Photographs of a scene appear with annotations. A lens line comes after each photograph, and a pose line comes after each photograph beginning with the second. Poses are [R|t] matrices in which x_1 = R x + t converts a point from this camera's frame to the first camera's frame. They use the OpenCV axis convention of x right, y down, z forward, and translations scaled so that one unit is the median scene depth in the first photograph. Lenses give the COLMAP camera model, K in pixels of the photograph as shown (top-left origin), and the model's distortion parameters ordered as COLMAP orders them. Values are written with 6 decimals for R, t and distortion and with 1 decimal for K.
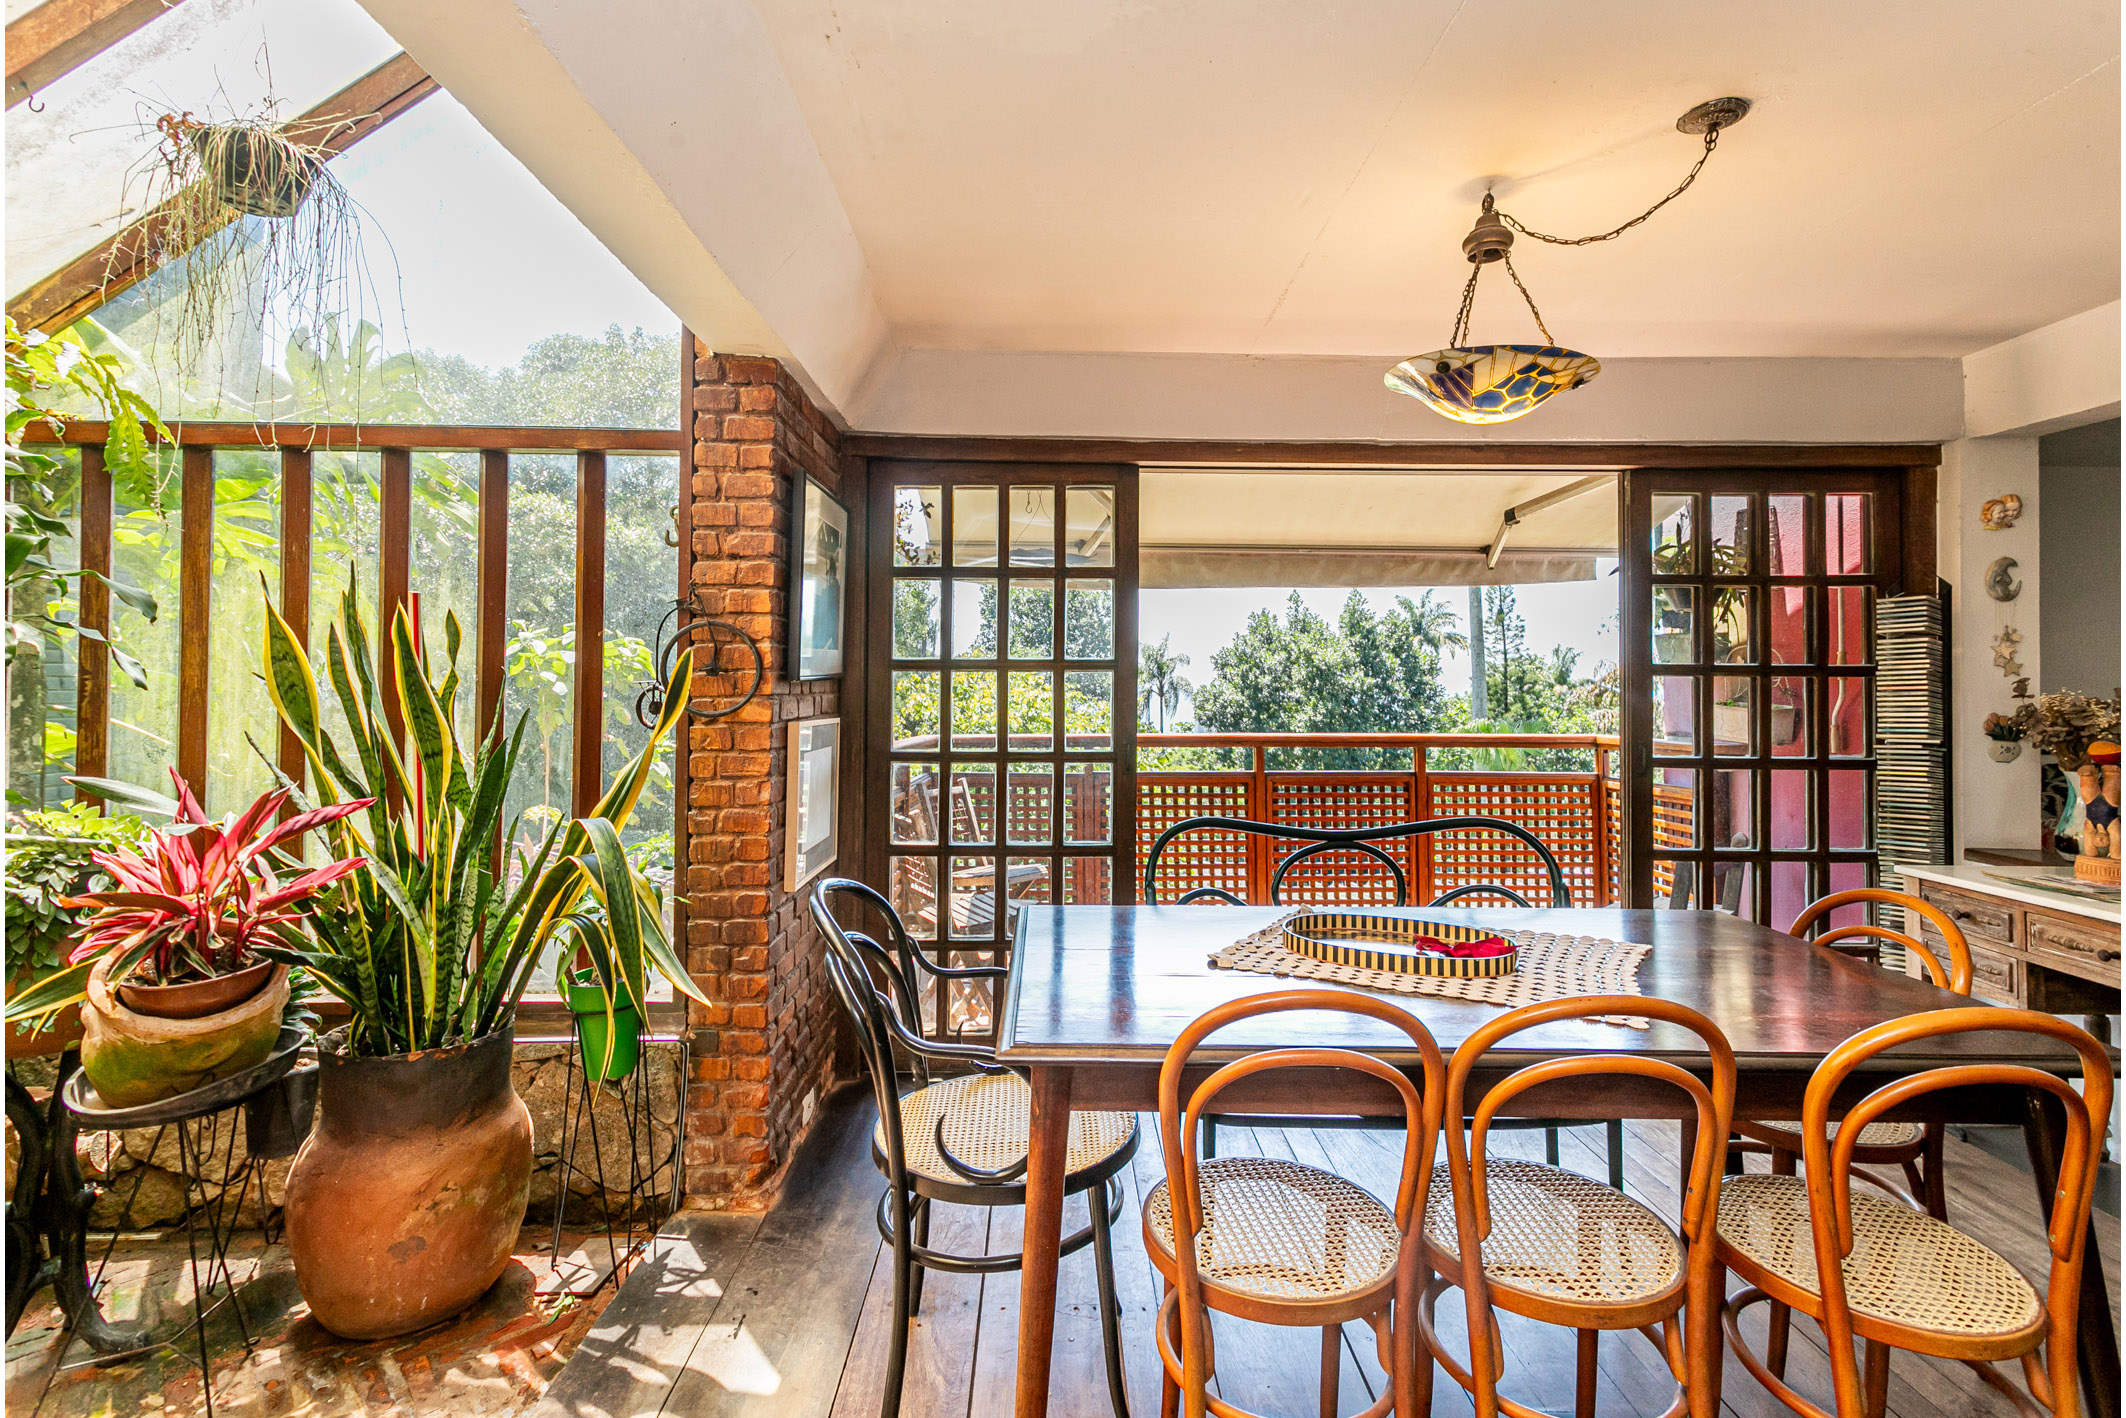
lens RADIAL K [[1010.6, 0, 1044.1], [0, 1010.6, 663.7], [0, 0, 1]] dist [0.003232, 0.007903]
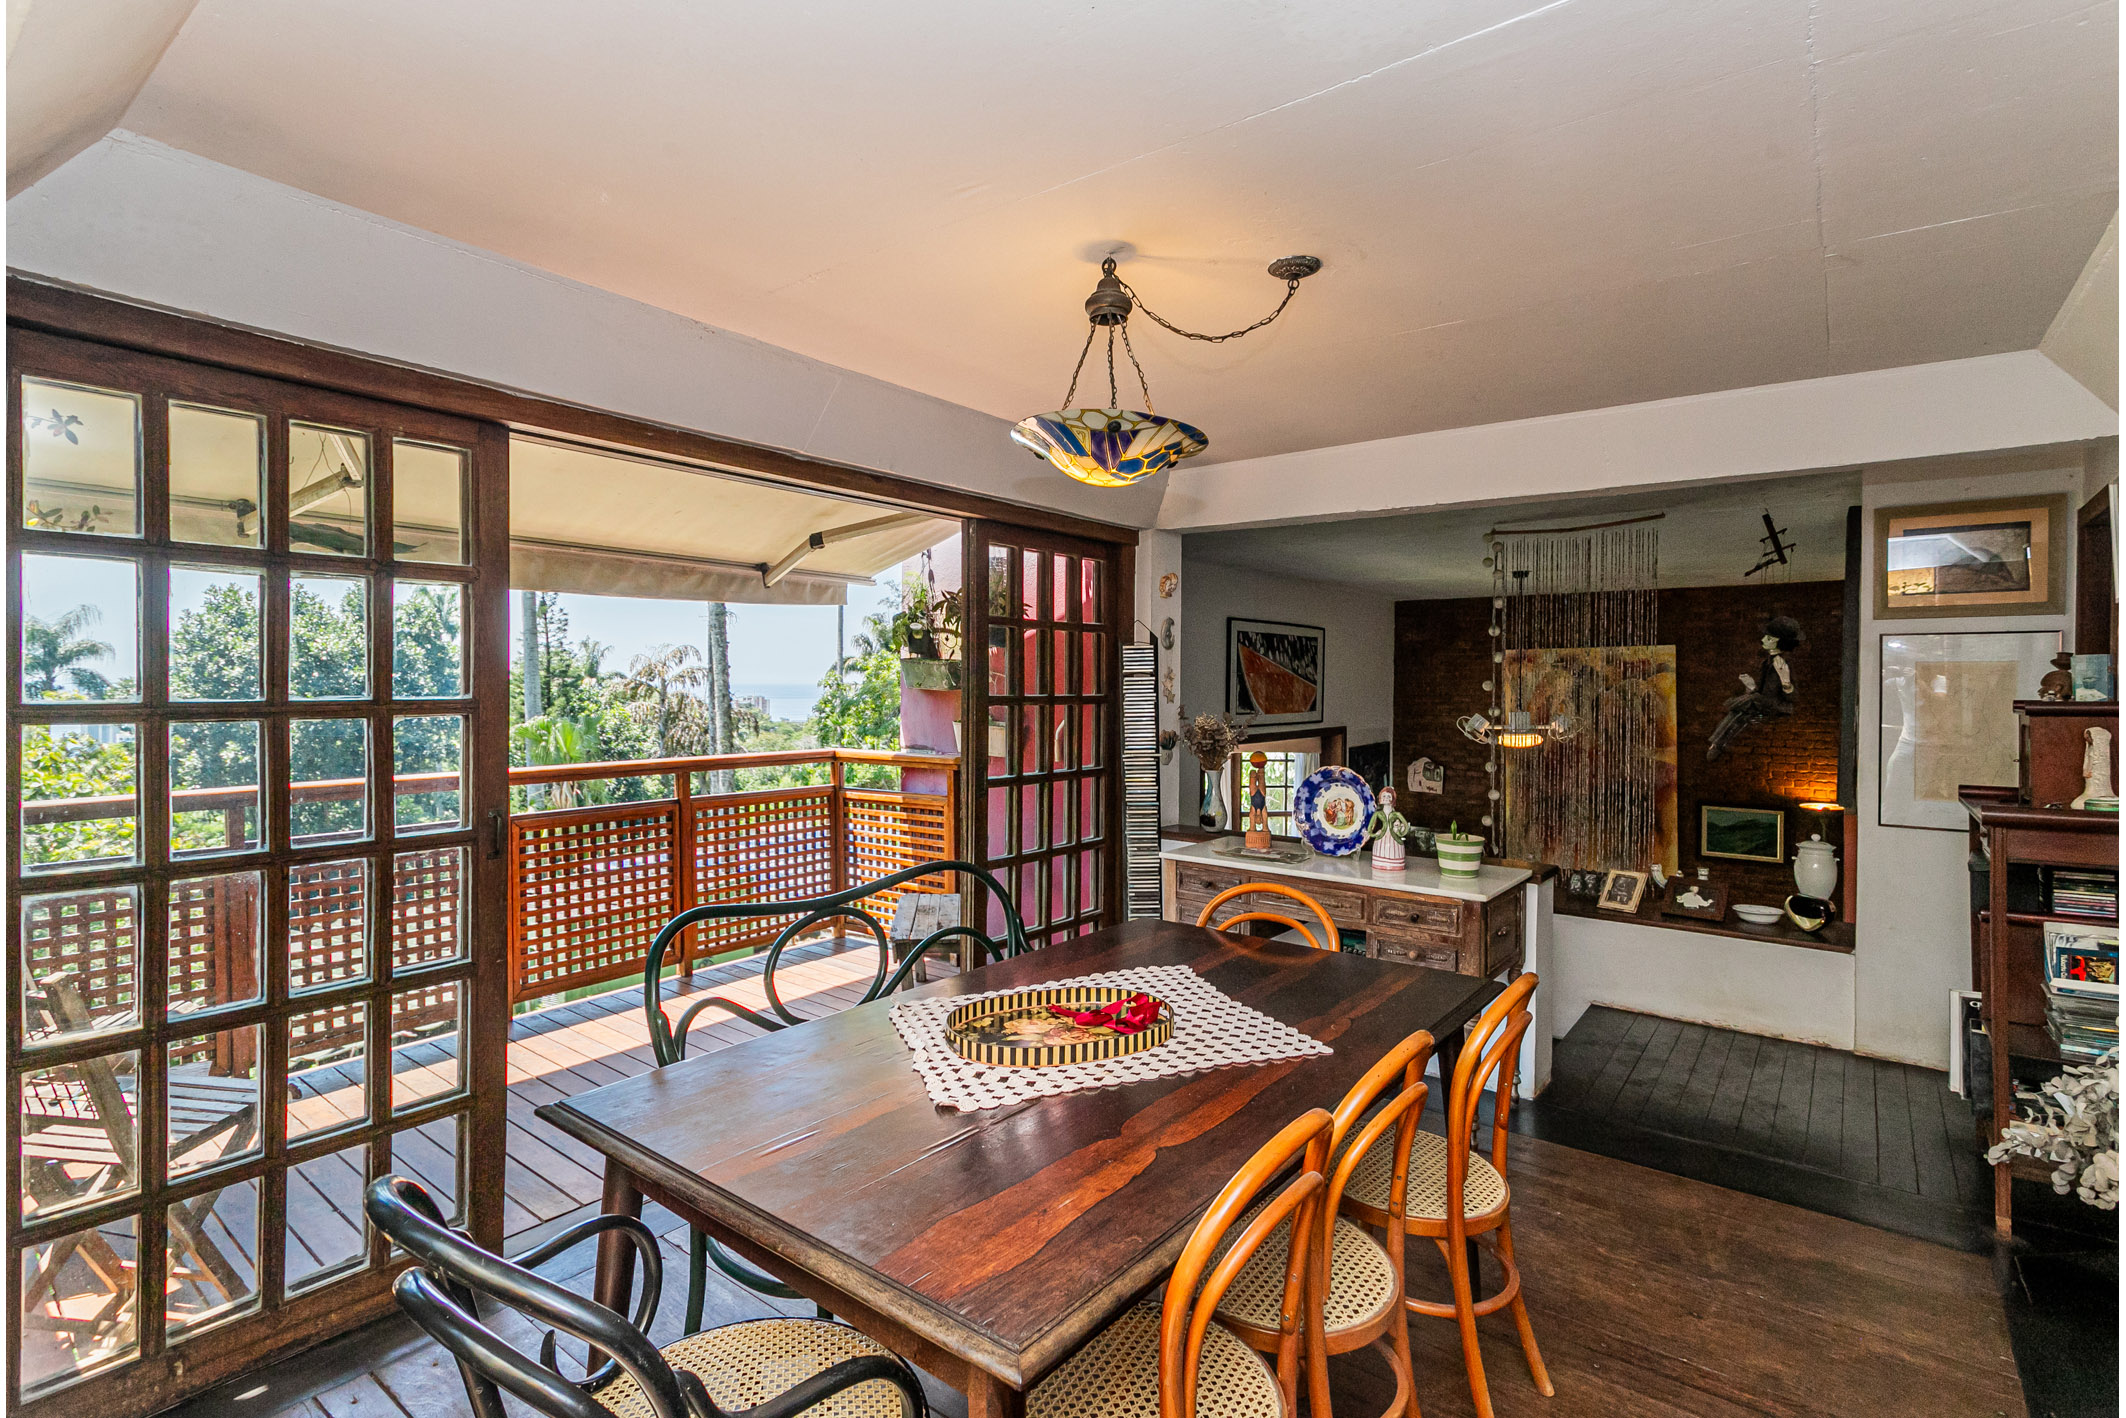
lens RADIAL K [[1017.9, 0, 1053.9], [0, 1017.9, 685.7], [0, 0, 1]] dist [-0.001765, 0.001994]
pose [[0.618875, -0.004374, 0.785477, -0.266187], [-0.019180, 0.999602, 0.020678, -0.039862], [-0.785255, -0.027862, 0.618545, 0.276239]]
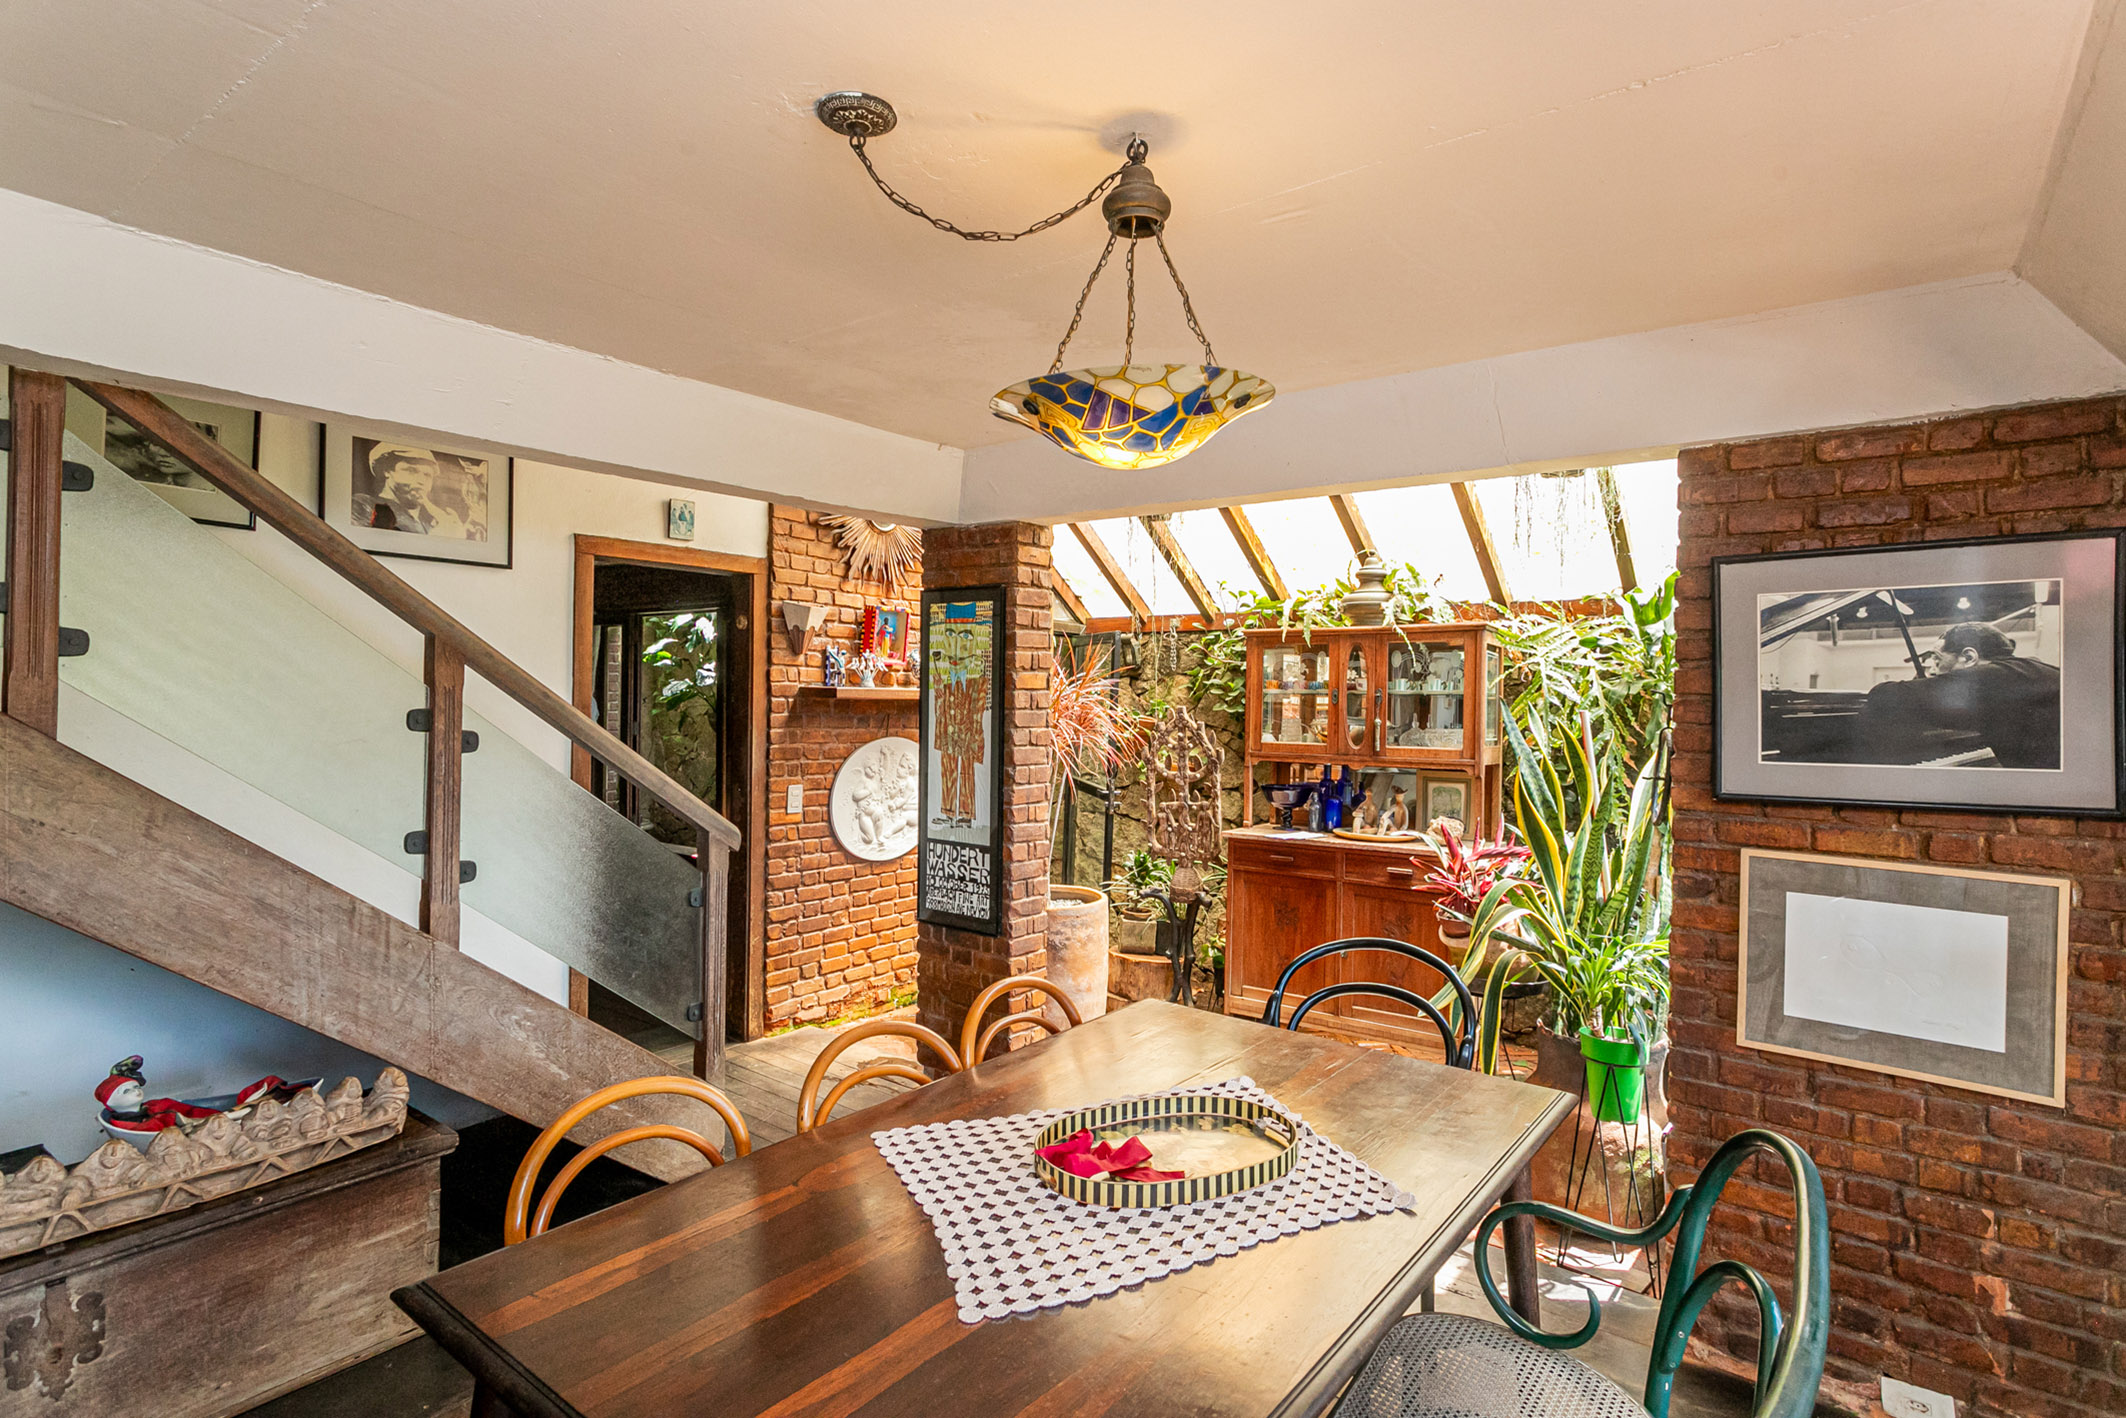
lens RADIAL K [[1075.7, 0, 1059.9], [0, 1075.7, 694.5], [0, 0, 1]] dist [0.008035, 0.001936]
pose [[-0.613538, -0.014741, -0.789528, 0.711633], [-0.007383, 0.999889, -0.012931, -0.050450], [0.789631, -0.002105, -0.613579, 0.956845]]
